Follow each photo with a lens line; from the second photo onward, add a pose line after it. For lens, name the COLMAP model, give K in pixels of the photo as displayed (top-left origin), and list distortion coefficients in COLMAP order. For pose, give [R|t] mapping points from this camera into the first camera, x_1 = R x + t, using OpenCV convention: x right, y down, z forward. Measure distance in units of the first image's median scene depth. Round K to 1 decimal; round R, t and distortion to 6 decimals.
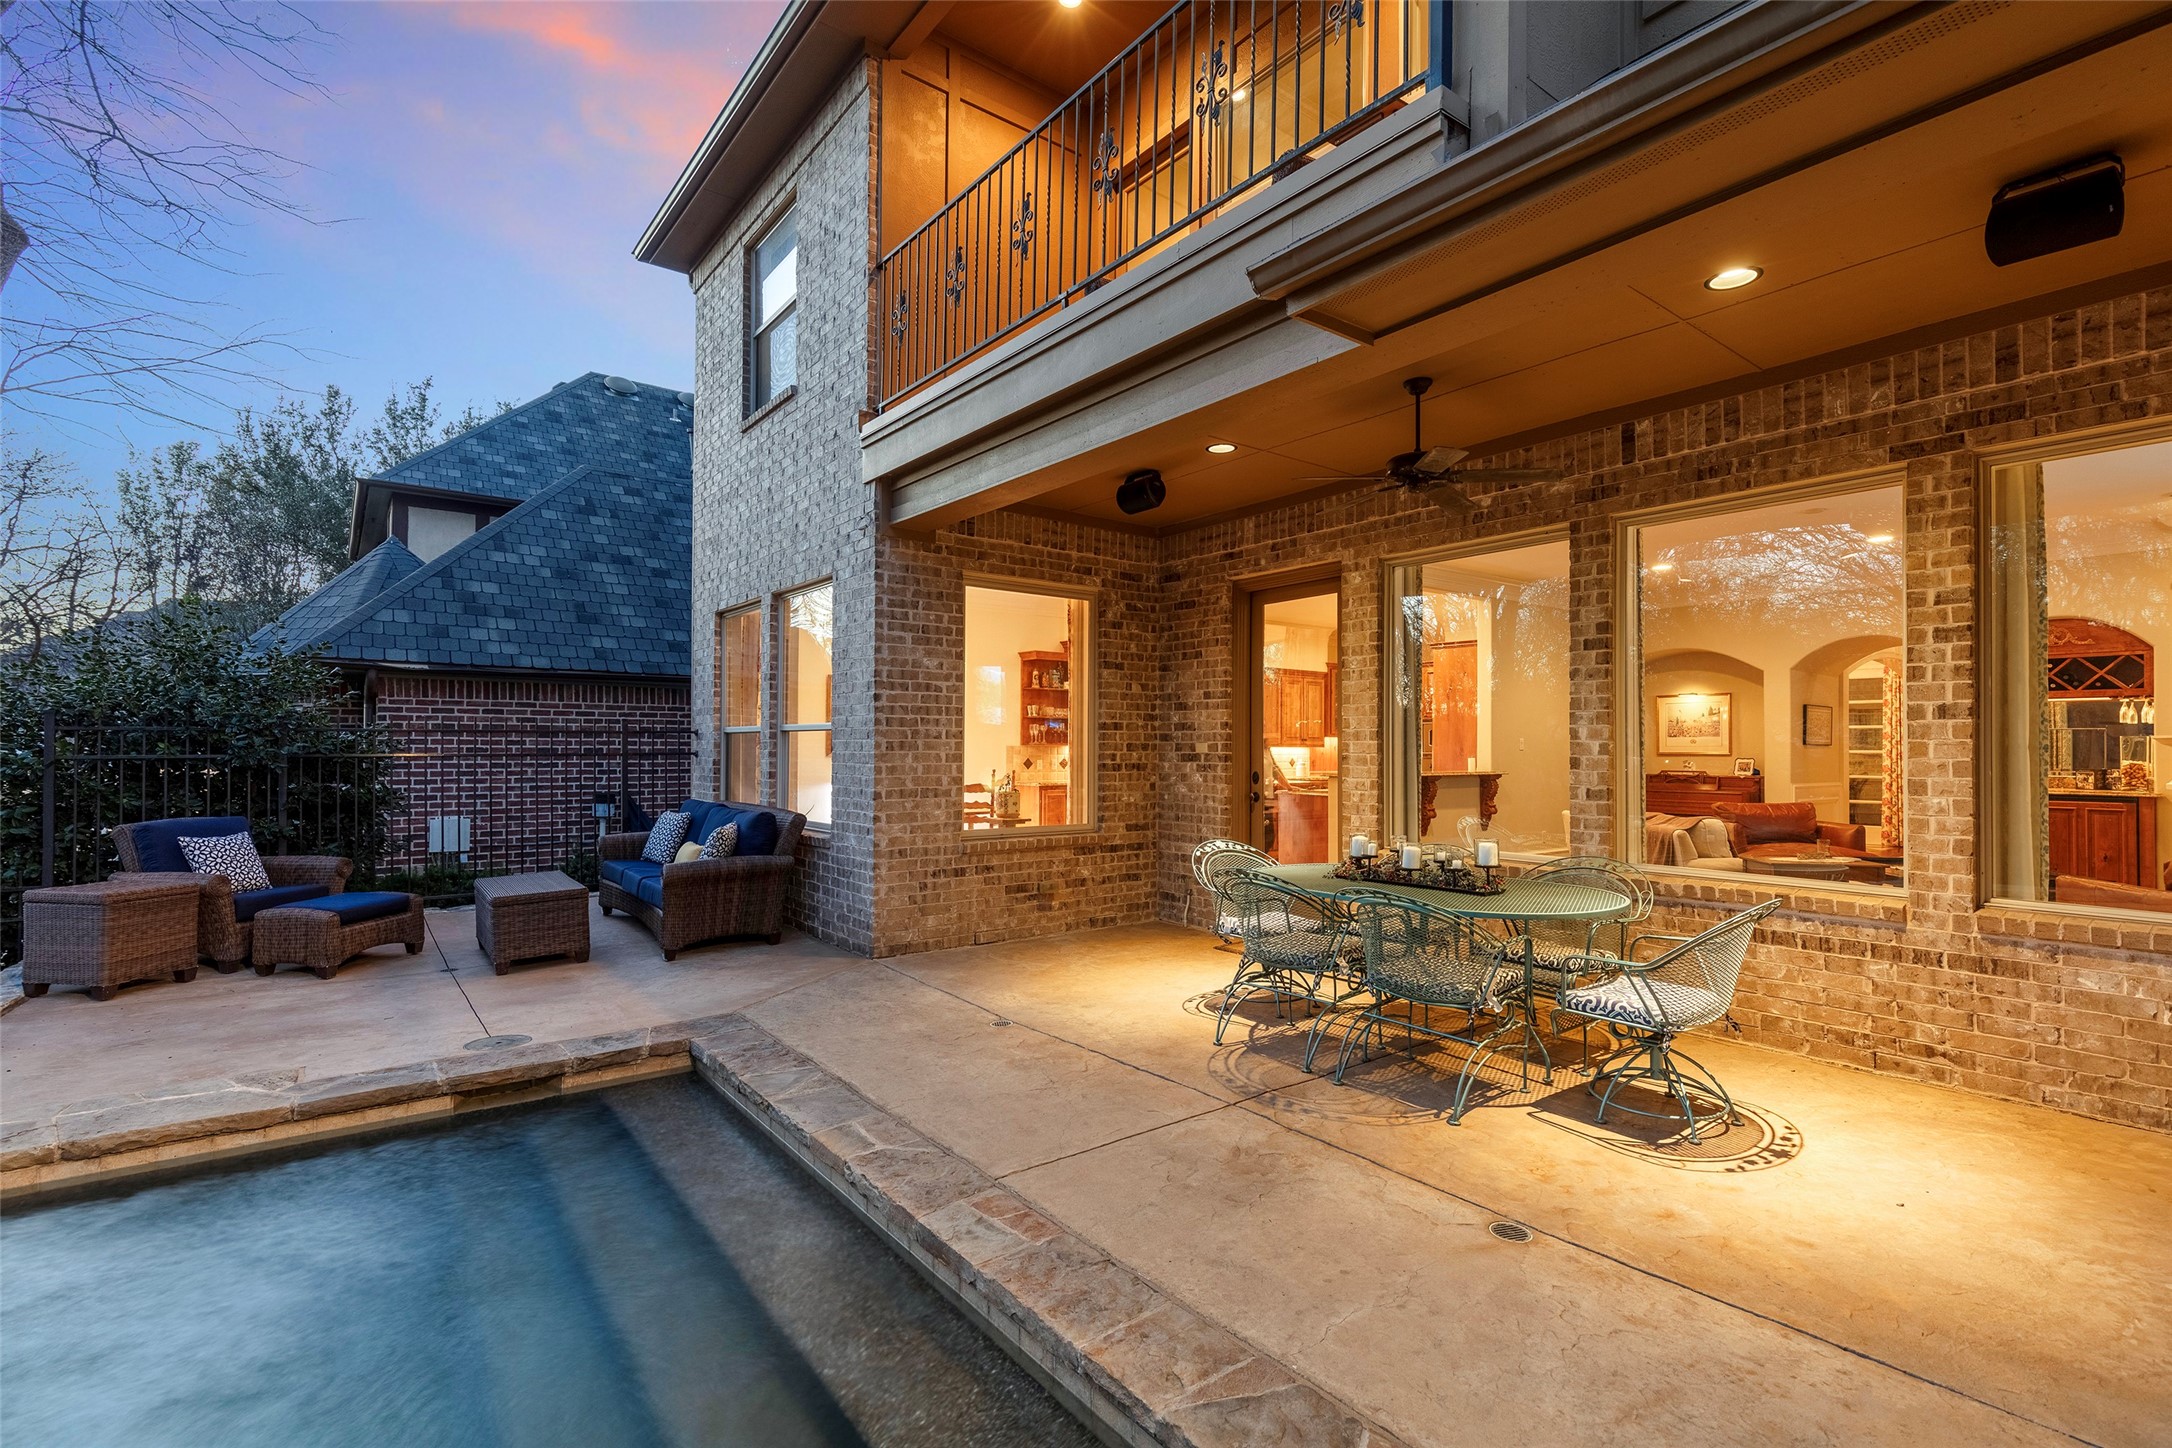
lens RADIAL K [[985.4, 0, 1086.0], [0, 985.4, 724.0], [0, 0, 1]] dist [0.004404, 0.000263]
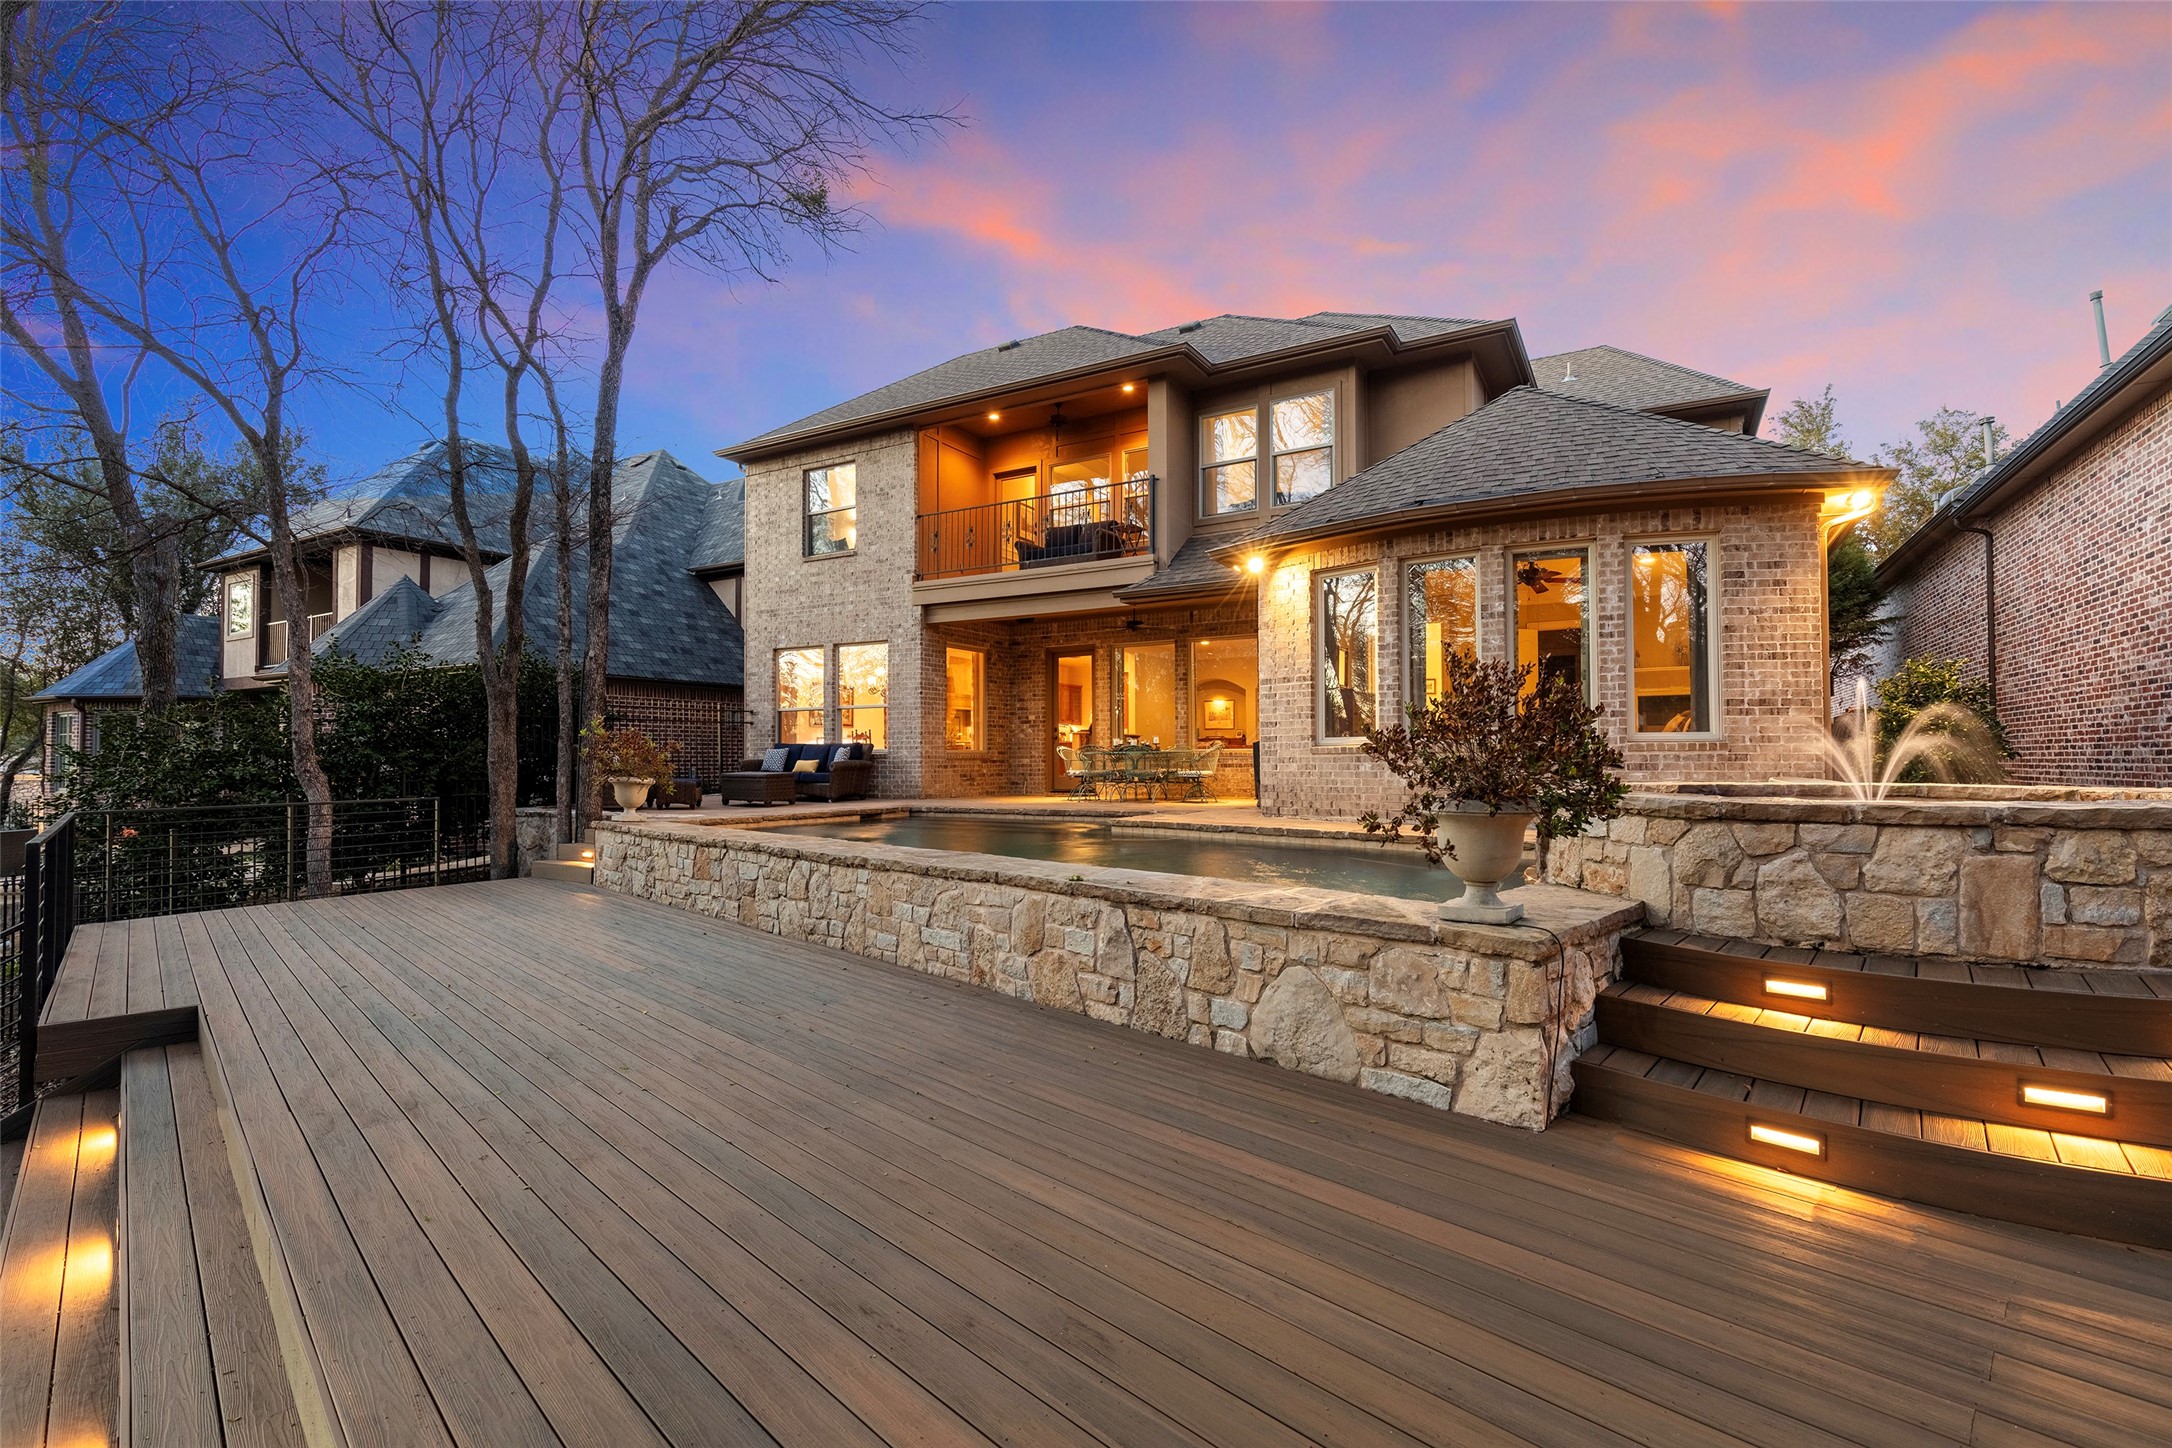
lens RADIAL K [[985.4, 0, 1086.0], [0, 985.4, 724.0], [0, 0, 1]] dist [0.004404, 0.000263]
pose [[0.924051, 0.005565, 0.382228, -0.730486], [-0.000759, 0.999919, -0.012722, 0.076573], [-0.382268, 0.011465, 0.923980, -1.348892]]
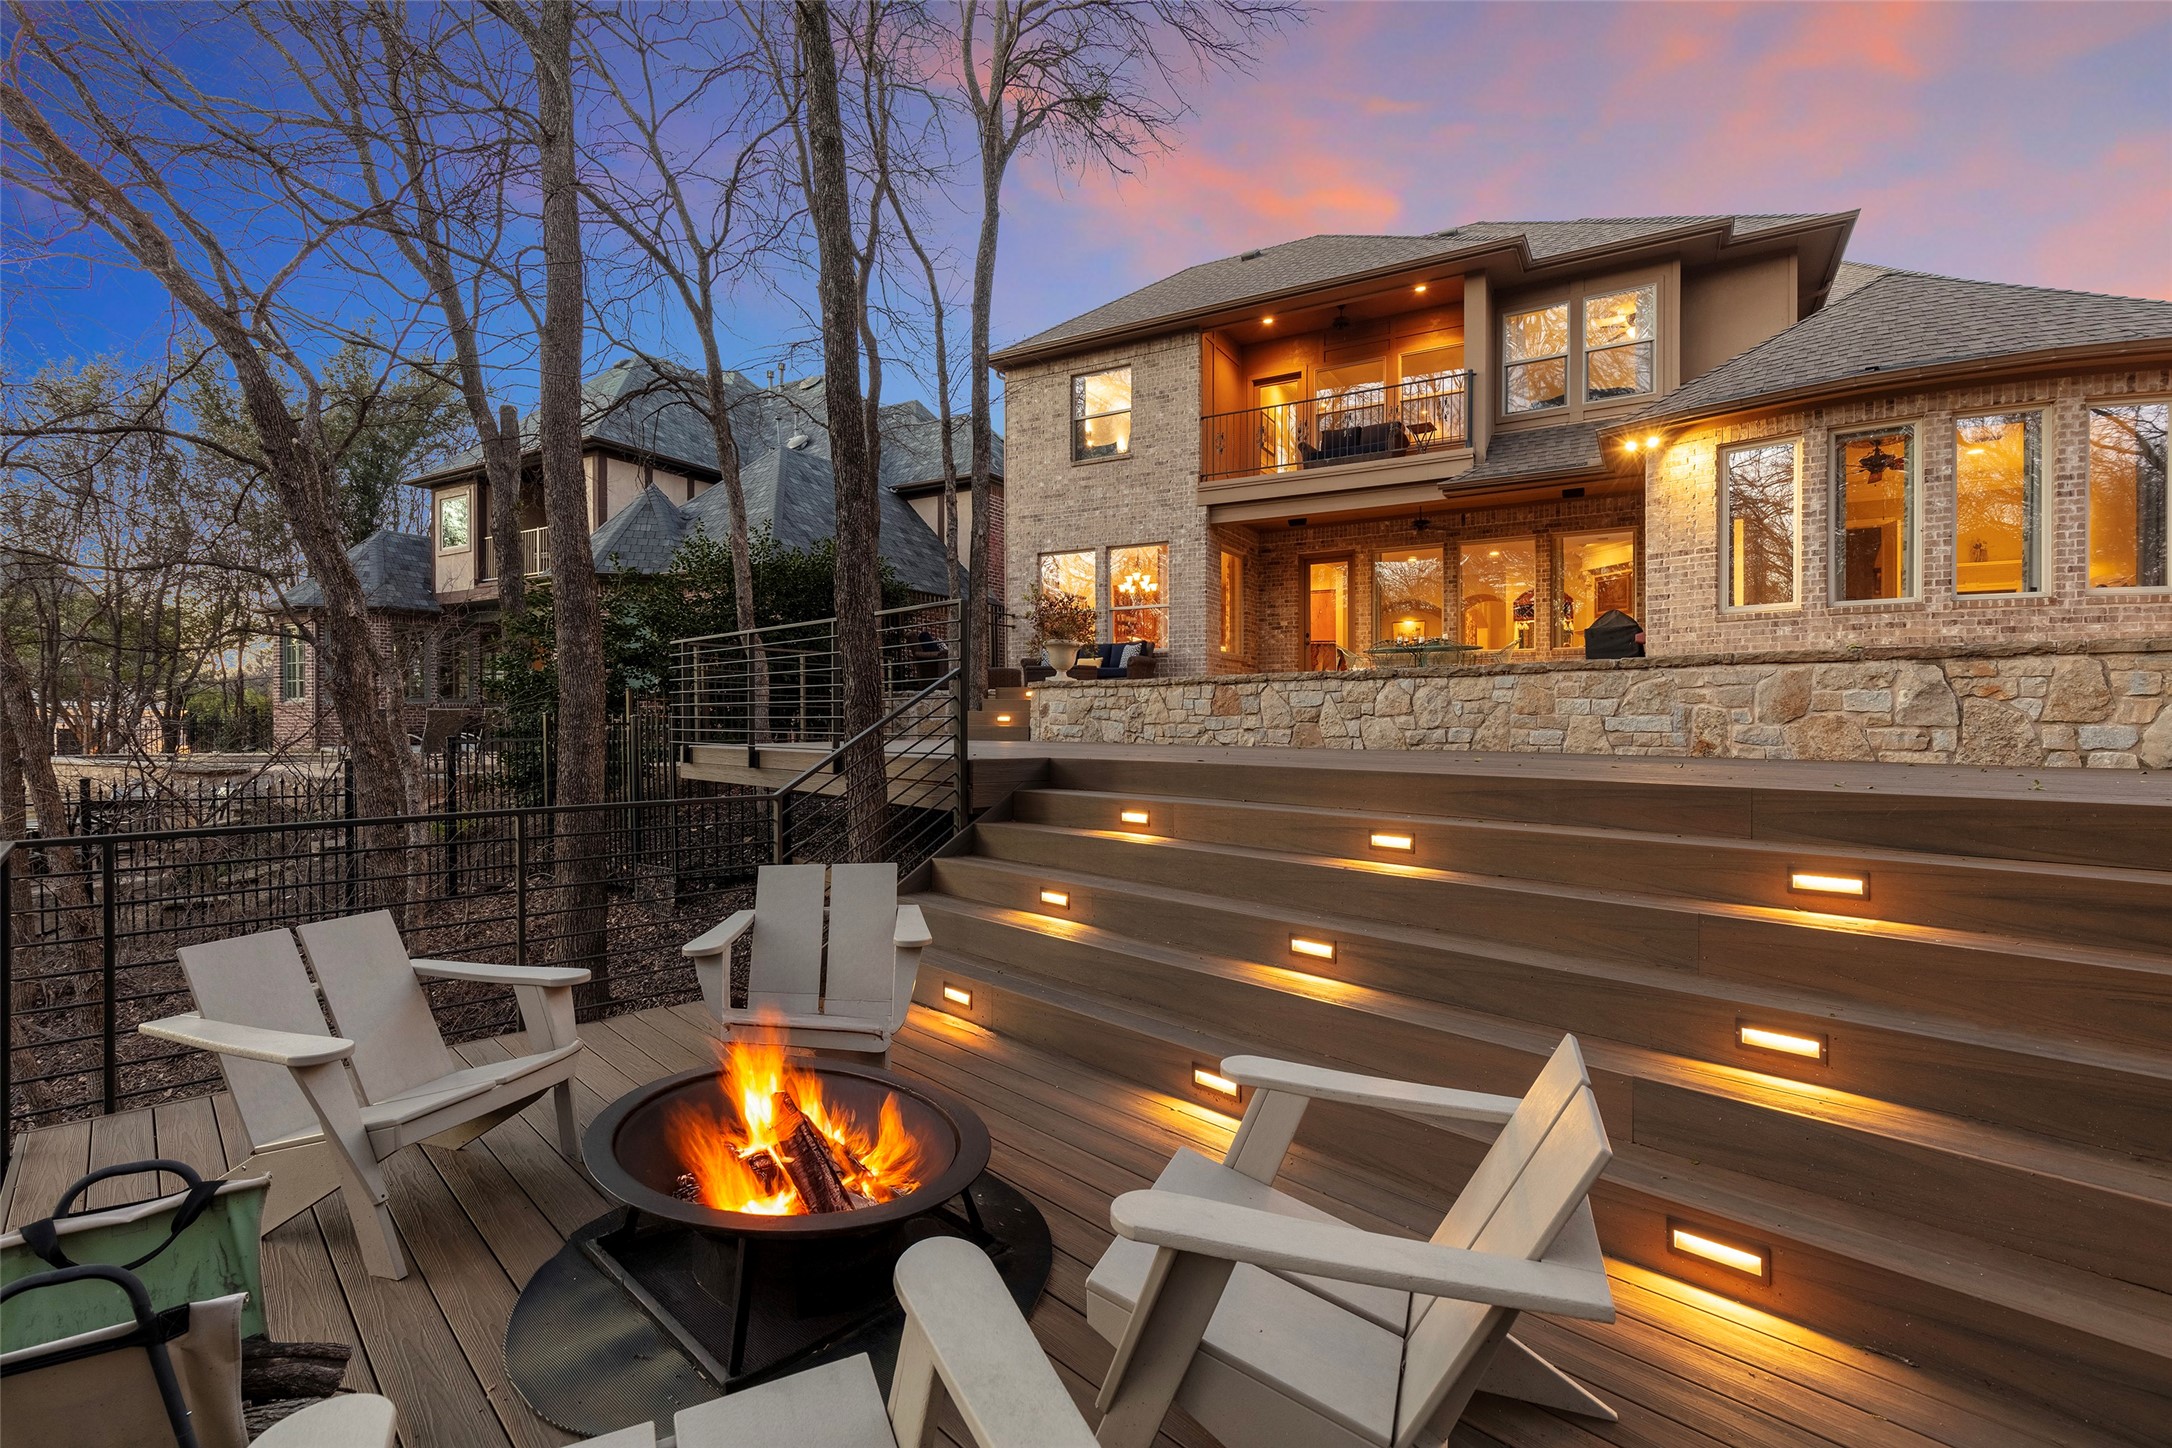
lens RADIAL K [[997.9, 0, 1086.0], [0, 997.9, 724.0], [0, 0, 1]] dist [0.002557, 0.000336]
pose [[0.926754, -0.003427, 0.375654, -1.371193], [-0.006380, 0.999671, 0.024857, 0.233807], [-0.375616, -0.025433, 0.926427, -1.188643]]
